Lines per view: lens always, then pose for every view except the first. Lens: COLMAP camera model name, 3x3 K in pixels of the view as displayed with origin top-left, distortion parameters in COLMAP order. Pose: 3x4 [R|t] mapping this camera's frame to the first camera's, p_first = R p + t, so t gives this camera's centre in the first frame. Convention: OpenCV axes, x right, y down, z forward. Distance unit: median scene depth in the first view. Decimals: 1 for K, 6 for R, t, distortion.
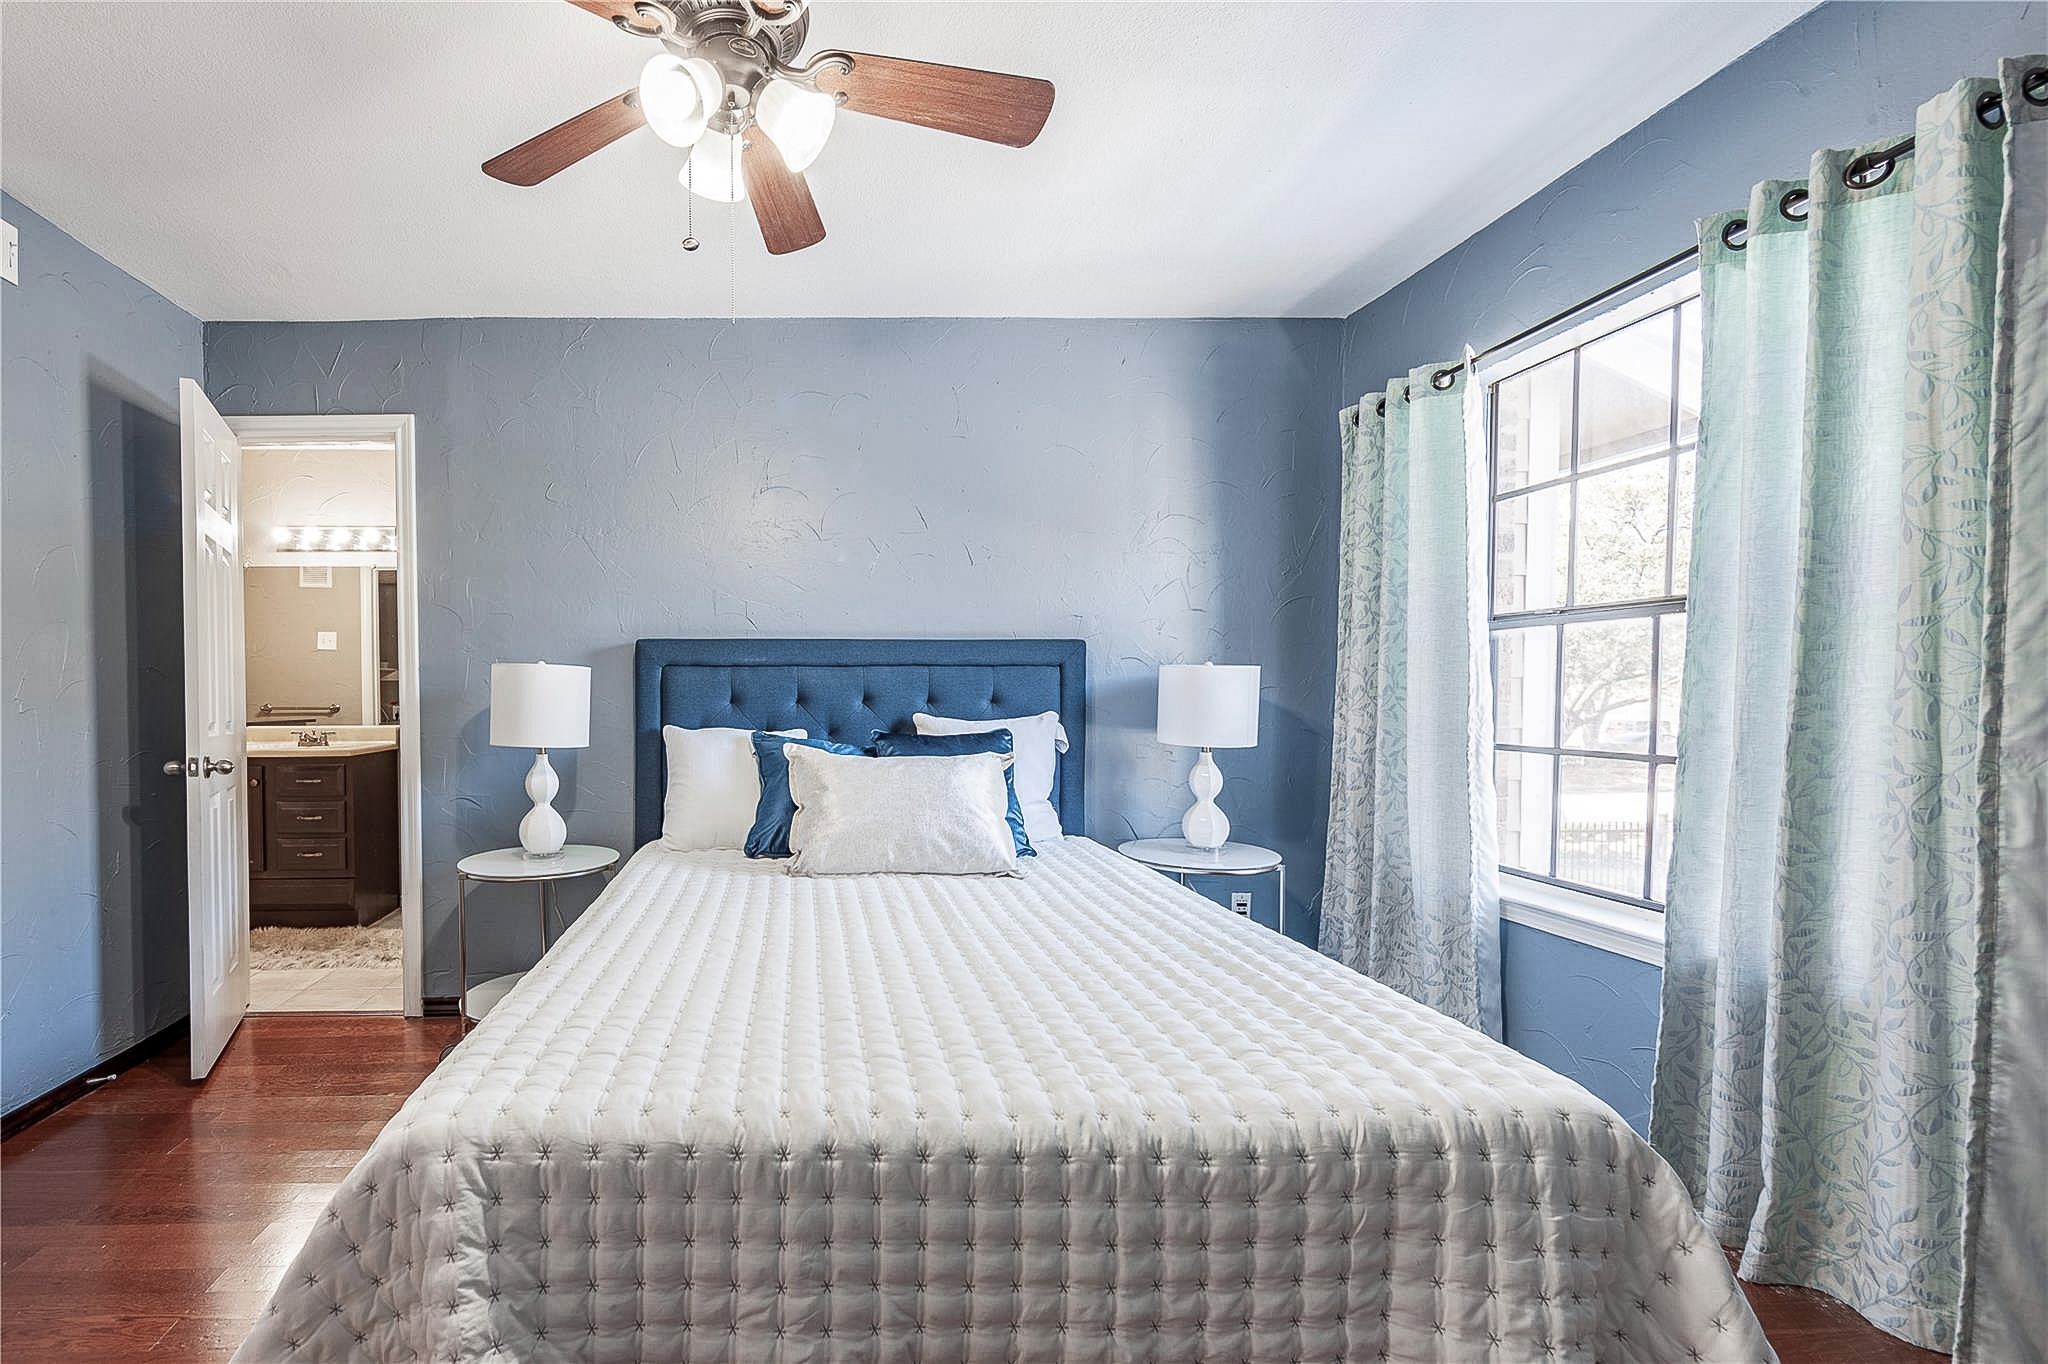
lens RADIAL K [[829.1, 0, 1025.3], [0, 829.1, 696.1], [0, 0, 1]] dist [-0.001890, -0.000153]
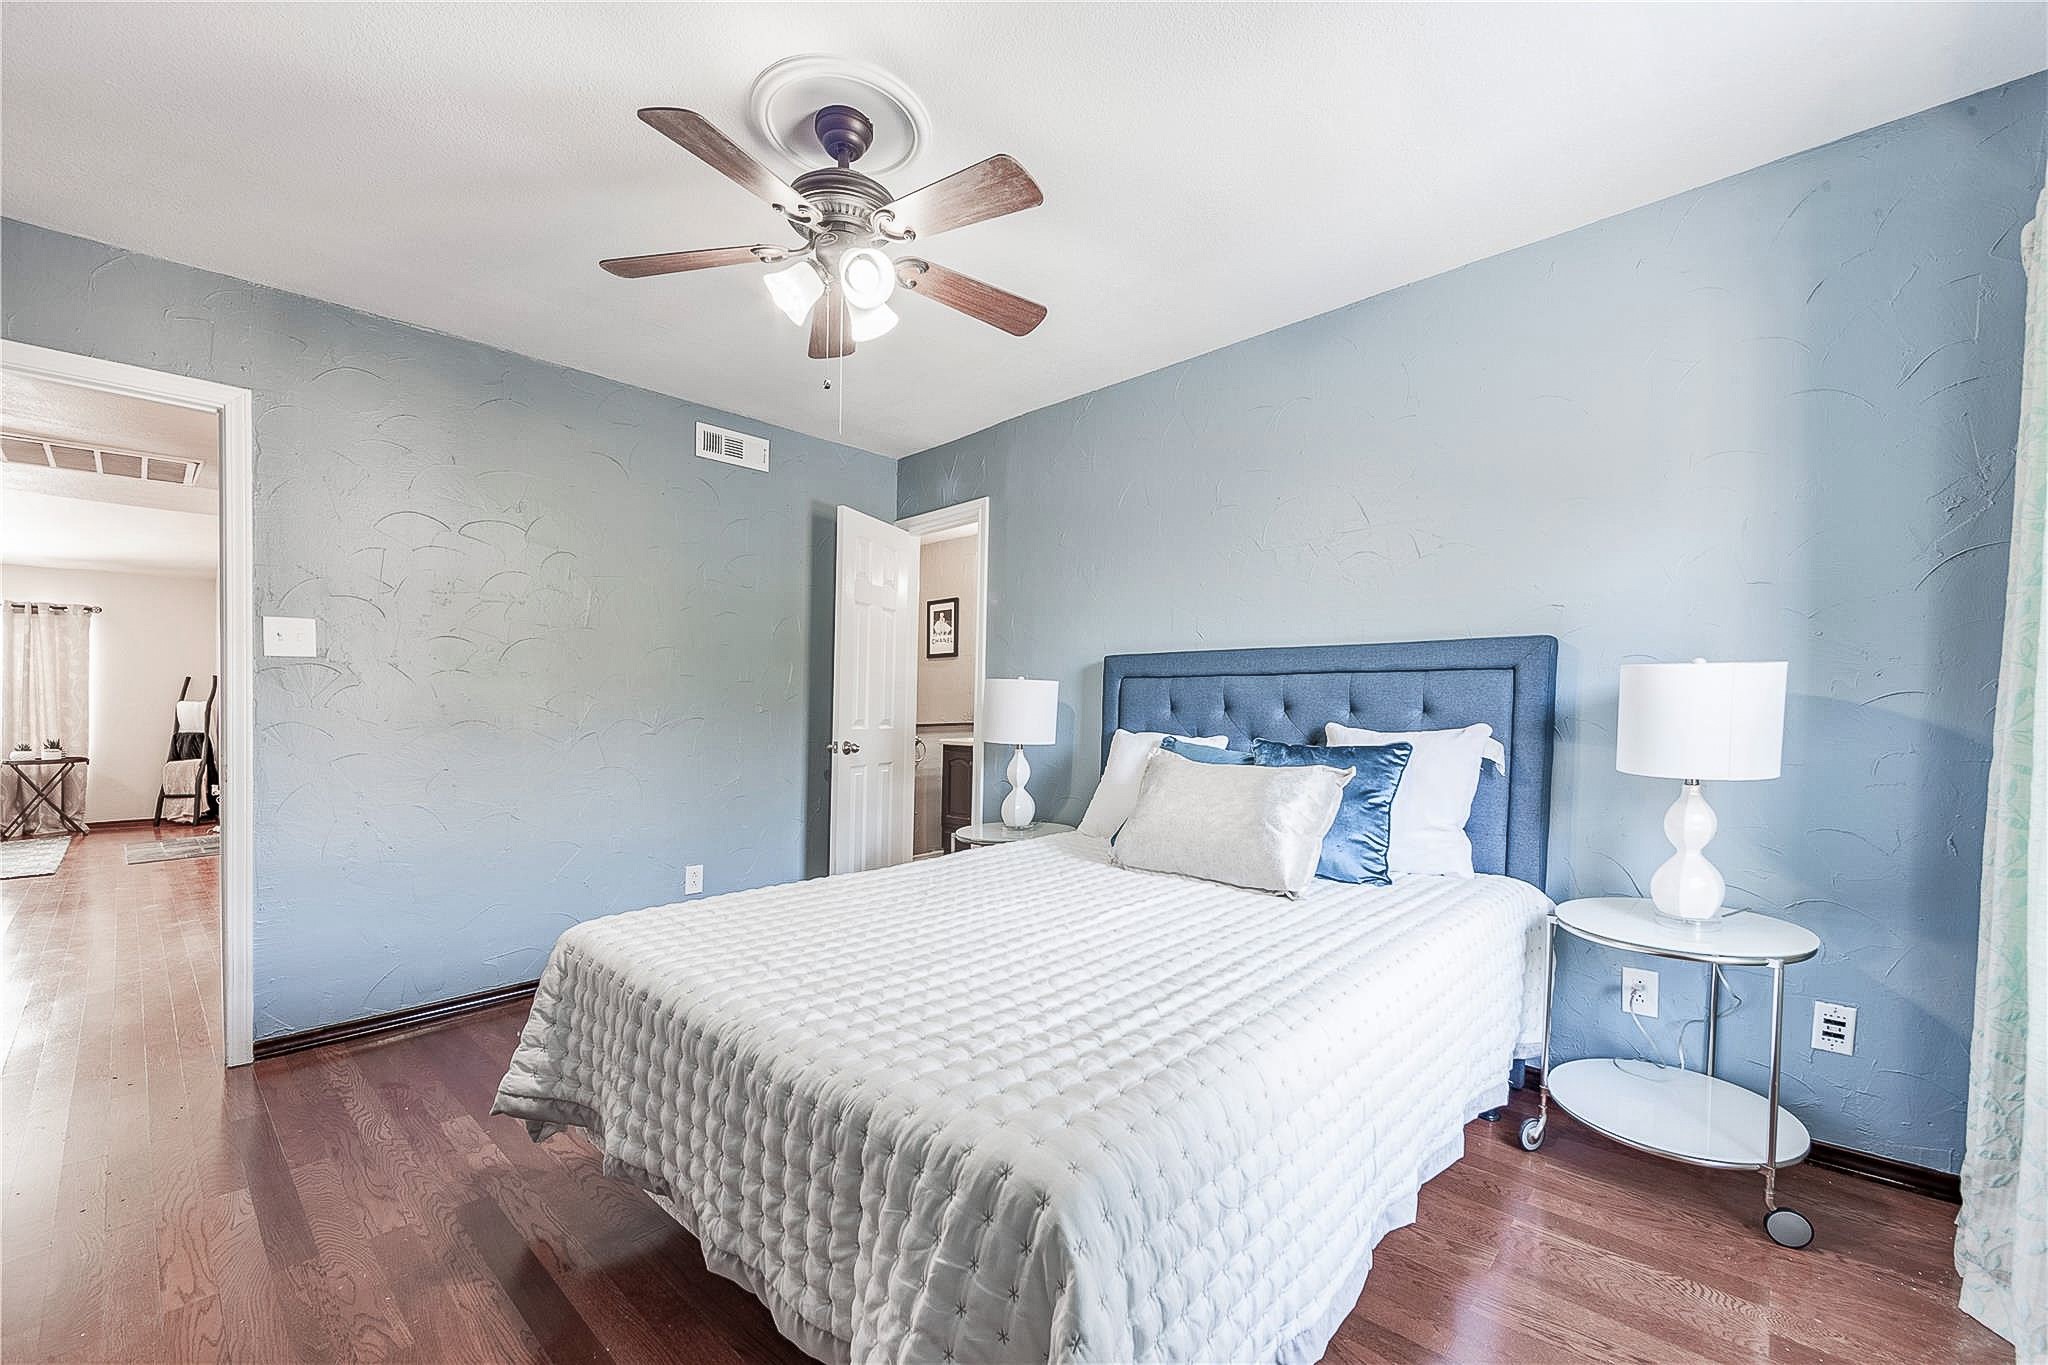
lens RADIAL K [[829.1, 0, 1025.3], [0, 829.1, 696.6], [0, 0, 1]] dist [-0.001890, -0.000153]
pose [[0.713082, -0.003673, -0.701071, 0.280445], [-0.003237, 0.999958, -0.008530, -0.000228], [0.701074, 0.008352, 0.713040, 0.080125]]
